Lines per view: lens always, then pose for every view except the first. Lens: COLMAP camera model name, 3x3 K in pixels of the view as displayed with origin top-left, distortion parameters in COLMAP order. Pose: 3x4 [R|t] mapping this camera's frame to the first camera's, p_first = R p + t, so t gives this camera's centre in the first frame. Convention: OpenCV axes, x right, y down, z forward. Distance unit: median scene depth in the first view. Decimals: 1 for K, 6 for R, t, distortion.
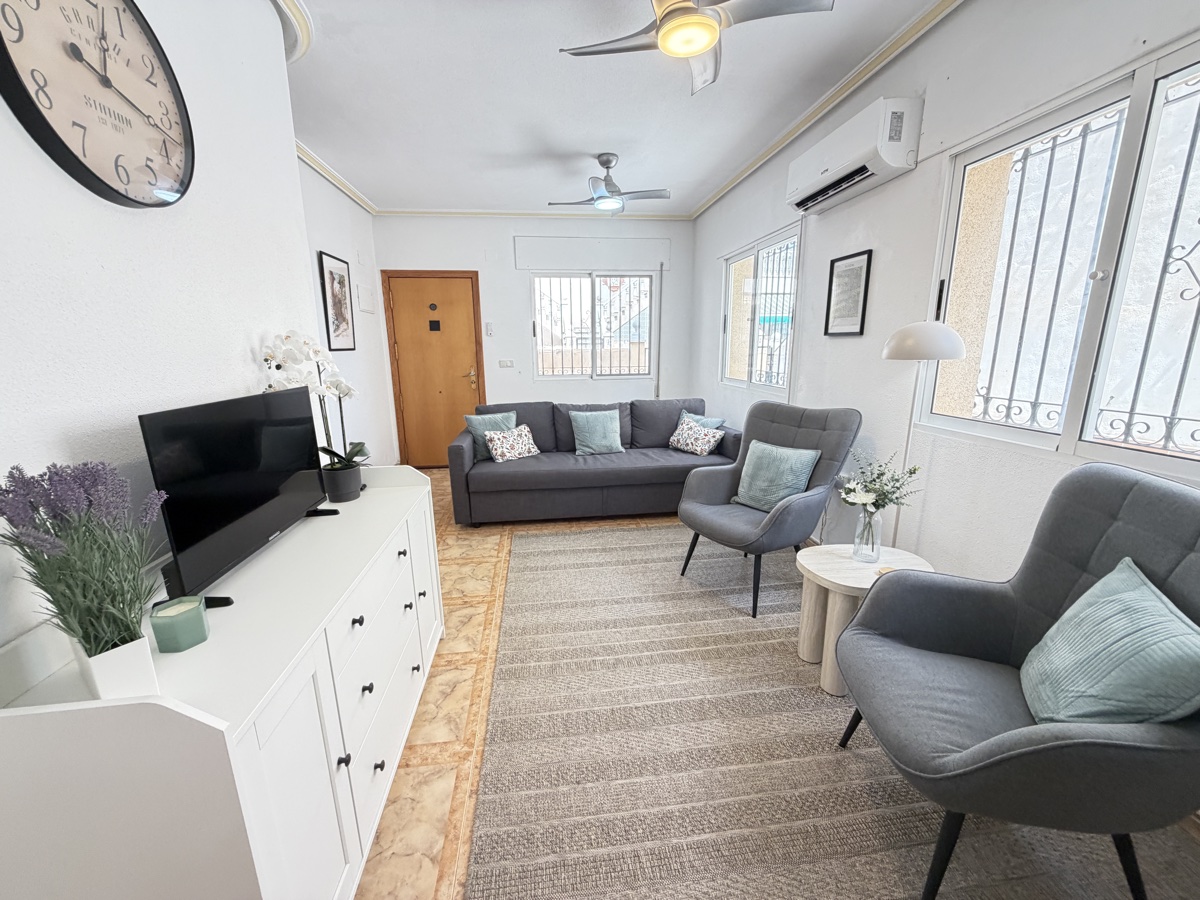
lens RADIAL K [[477.3, 0, 601.3], [0, 477.3, 451.0], [0, 0, 1]] dist [-0.001548, 0.000057]
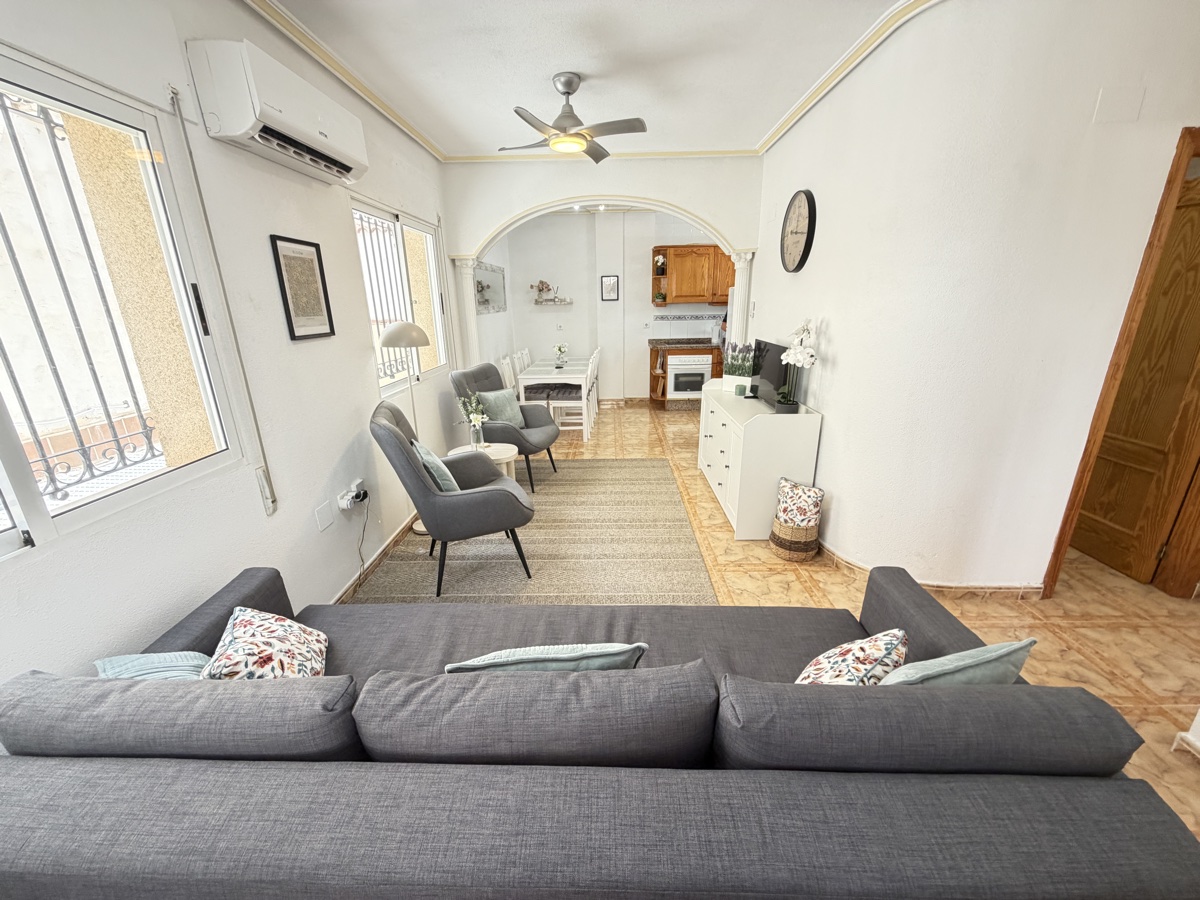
lens RADIAL K [[477.3, 0, 602.6], [0, 477.3, 451.2], [0, 0, 1]] dist [-0.001548, 0.000057]
pose [[-0.989075, -0.018499, 0.146250, -0.132240], [0.058125, 0.862782, 0.502224, -0.514275], [-0.135472, 0.505238, -0.852280, 1.945660]]
